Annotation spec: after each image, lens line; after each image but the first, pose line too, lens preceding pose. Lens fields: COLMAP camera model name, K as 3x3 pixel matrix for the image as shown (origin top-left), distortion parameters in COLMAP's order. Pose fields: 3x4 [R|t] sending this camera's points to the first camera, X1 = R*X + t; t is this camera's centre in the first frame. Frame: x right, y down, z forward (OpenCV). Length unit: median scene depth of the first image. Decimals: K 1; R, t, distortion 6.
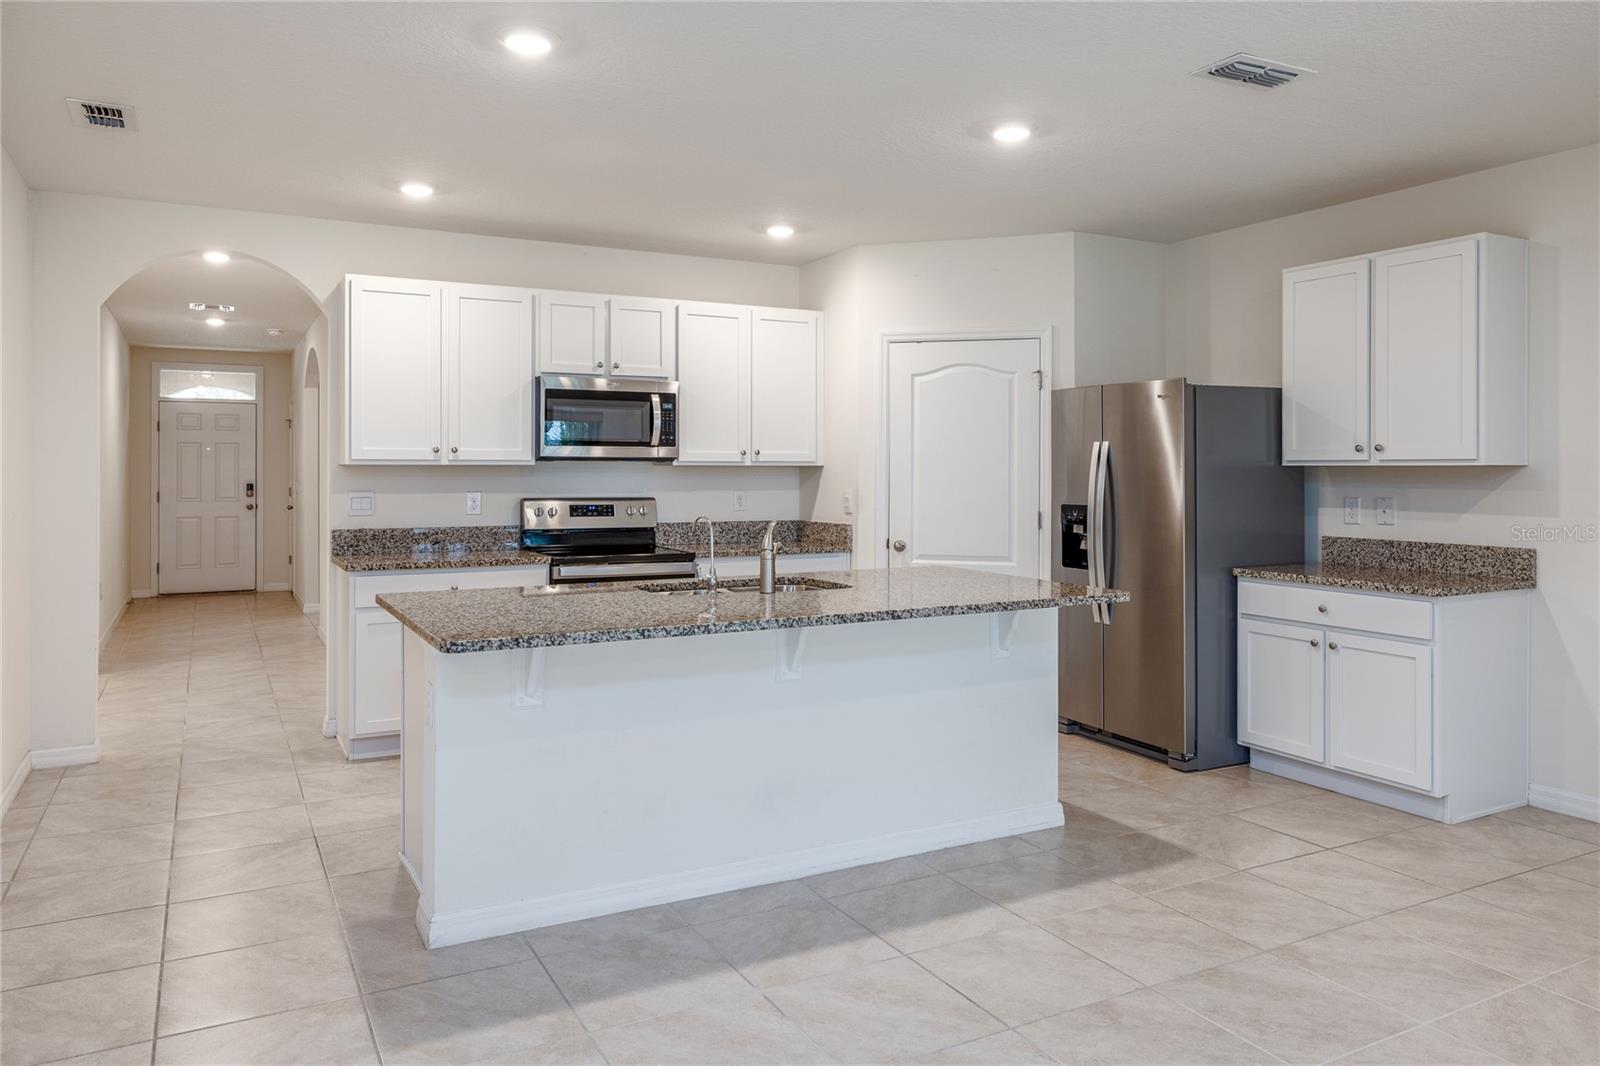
lens RADIAL K [[1101.1, 0, 796.6], [0, 1101.1, 464.9], [0, 0, 1]] dist [0.001520, 0.002954]
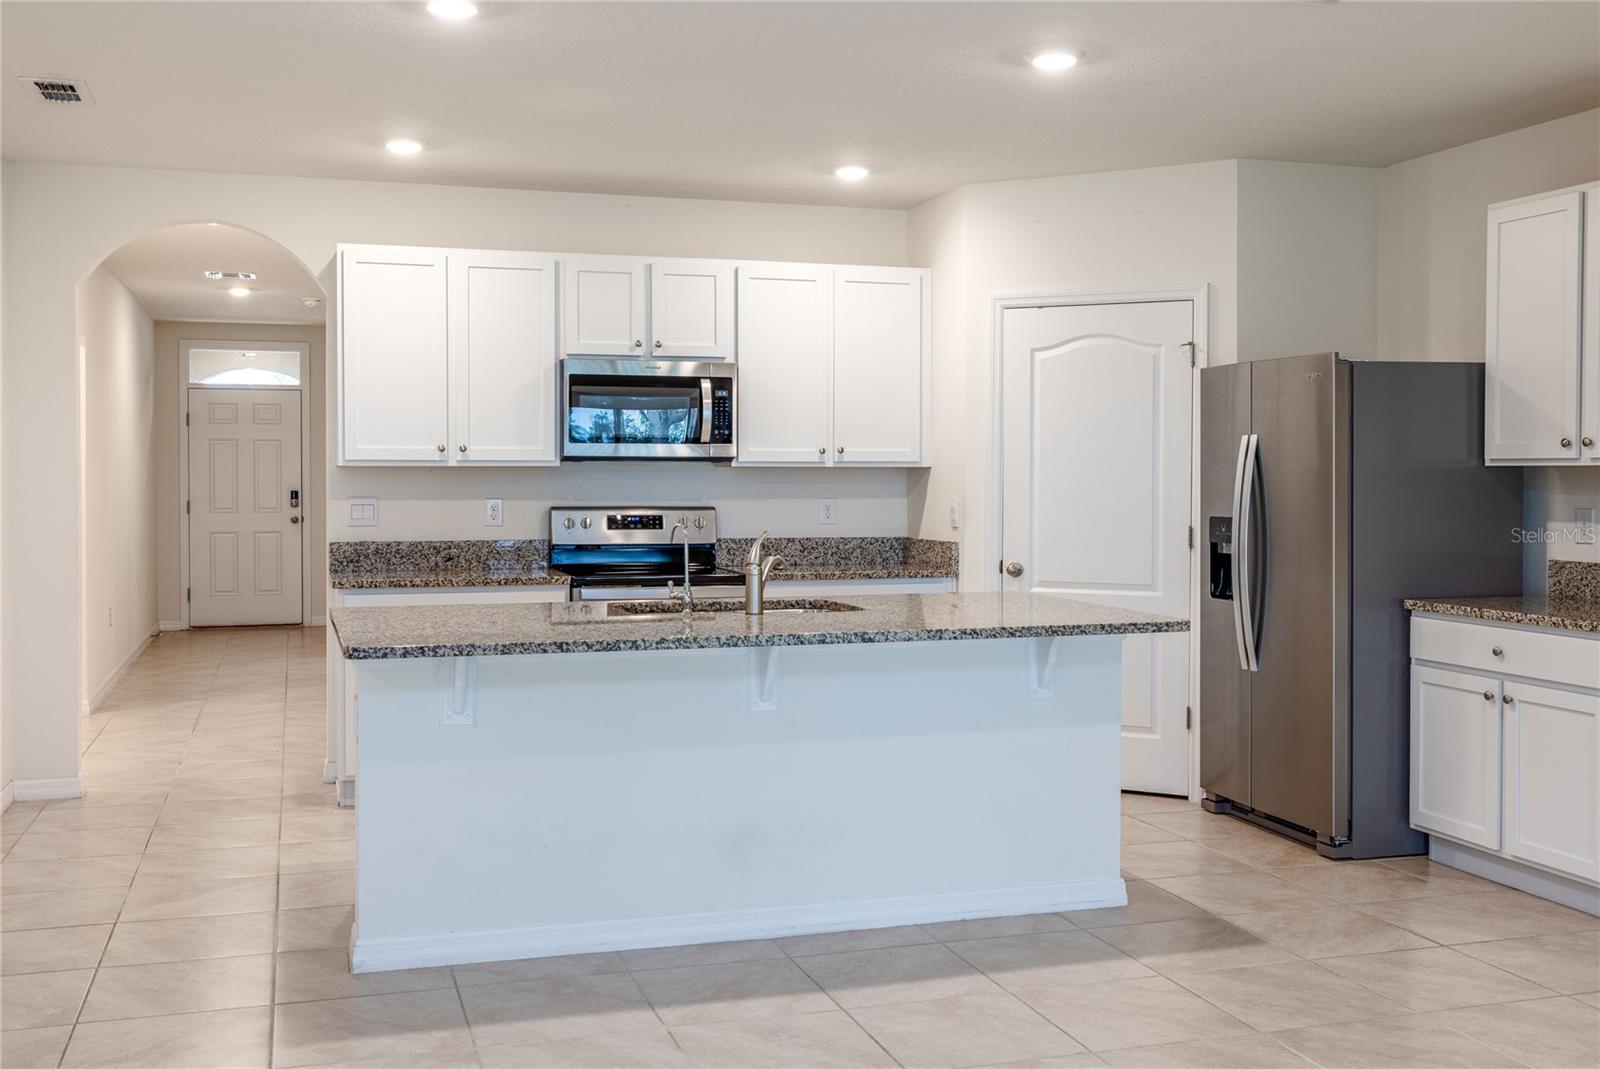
lens RADIAL K [[1605.2, 0, 797.0], [0, 1605.2, 503.1], [0, 0, 1]] dist [0.008791, 0.002917]
pose [[0.982338, 0.003094, -0.187090, 0.180420], [0.001117, 0.999748, 0.022399, 0.000904], [0.187112, -0.022212, 0.982087, -0.169889]]
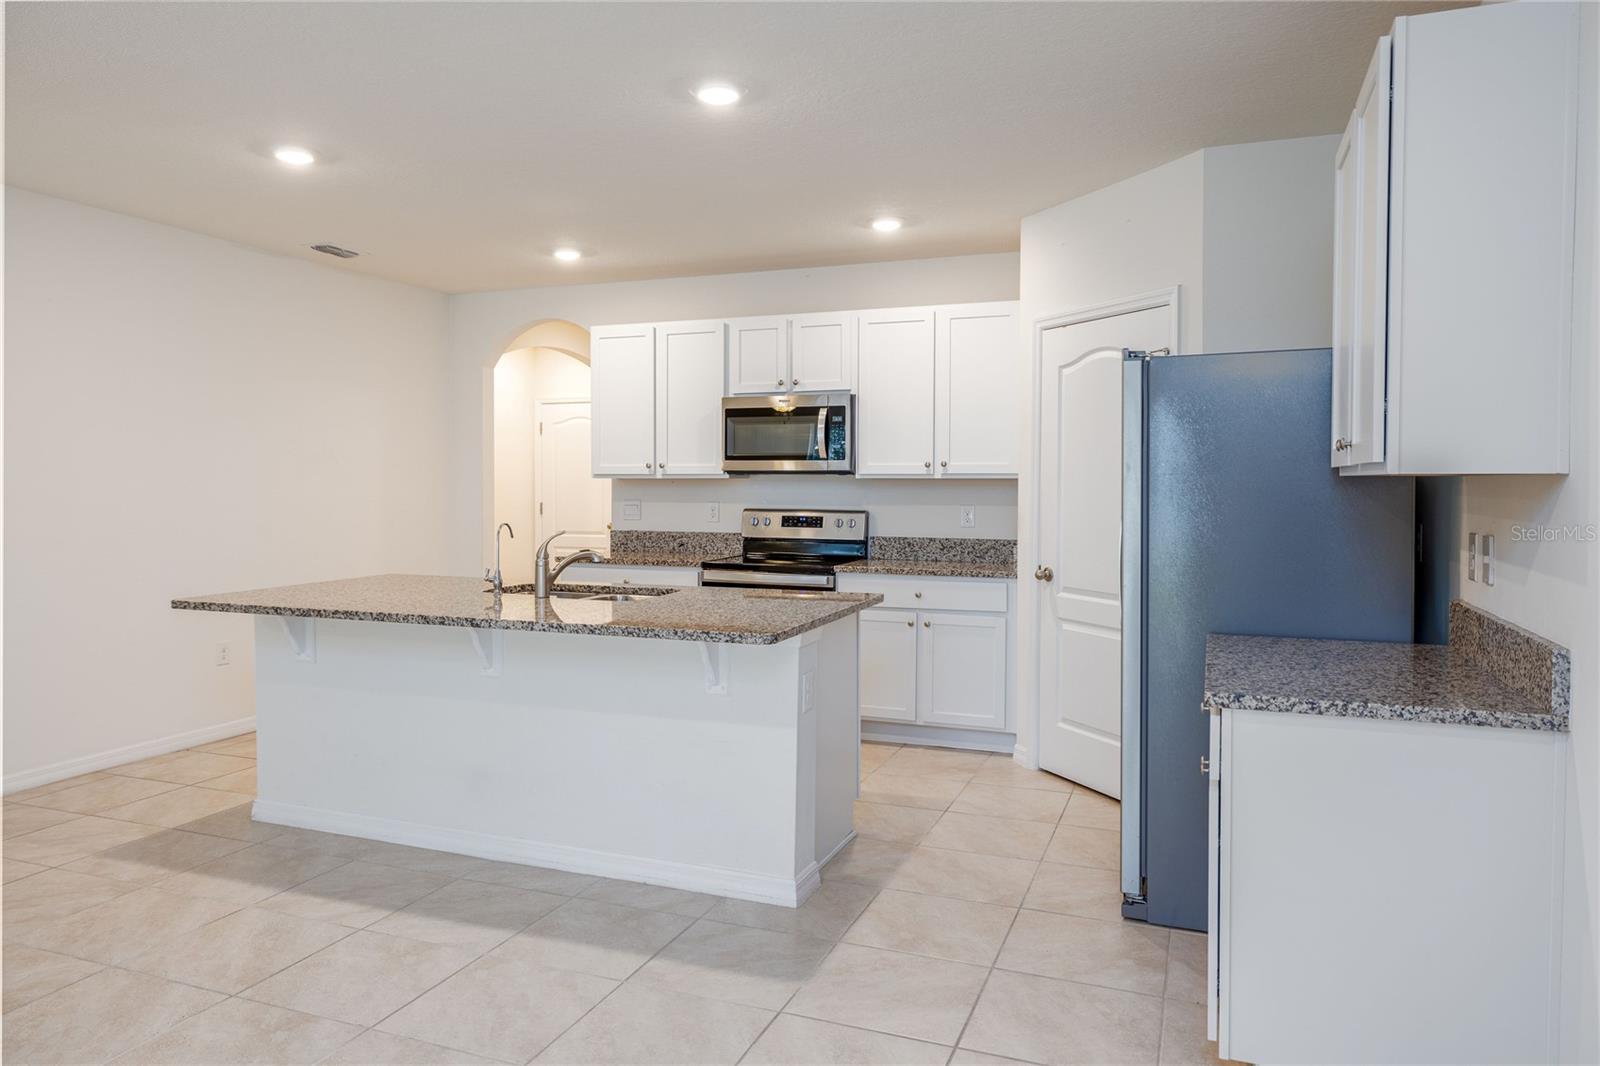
lens RADIAL K [[1080.3, 0, 779.0], [0, 1080.3, 512.0], [0, 0, 1]] dist [0.001421, 0.001007]
pose [[0.639857, 0.021285, -0.768199, 0.689251], [0.001675, 0.999575, 0.029091, 0.002628], [0.768492, -0.019901, 0.639550, 0.379761]]
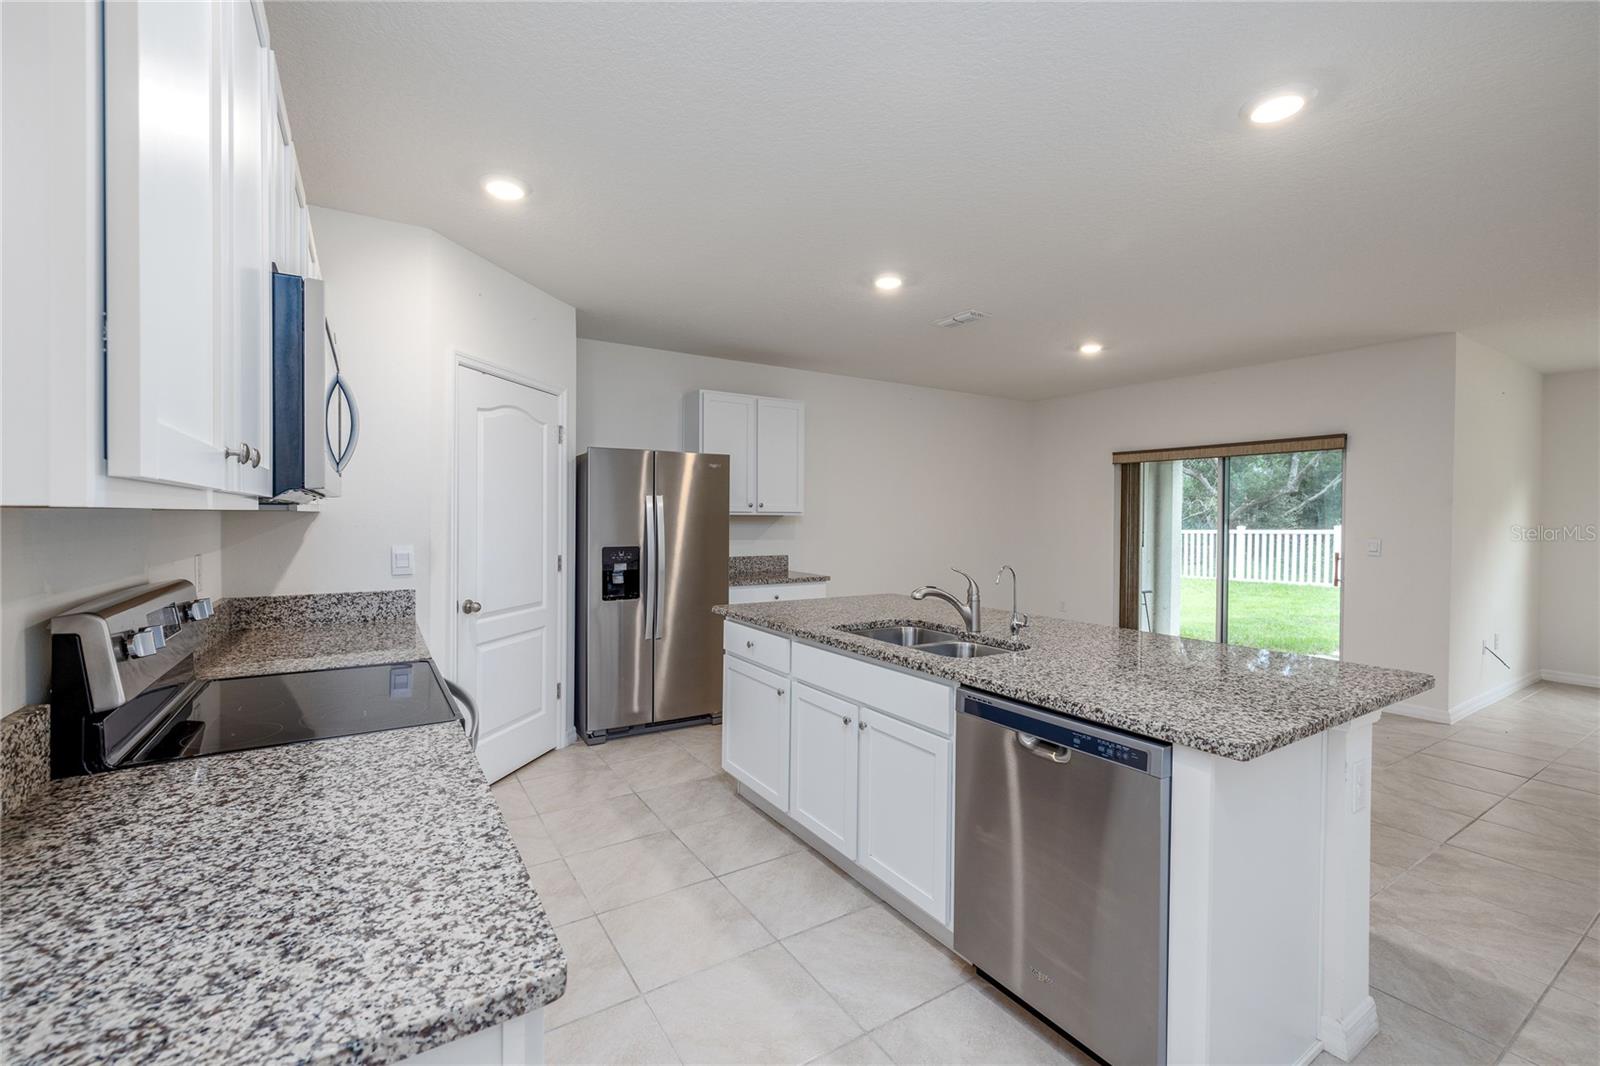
lens RADIAL K [[676.5, 0, 796.7], [0, 676.5, 522.7], [0, 0, 1]] dist [-0.001477, -0.000024]
pose [[-0.078092, -0.012714, 0.996865, -0.522991], [-0.011127, 0.999868, 0.011881, -0.000596], [-0.996884, -0.010164, -0.078224, 0.922593]]
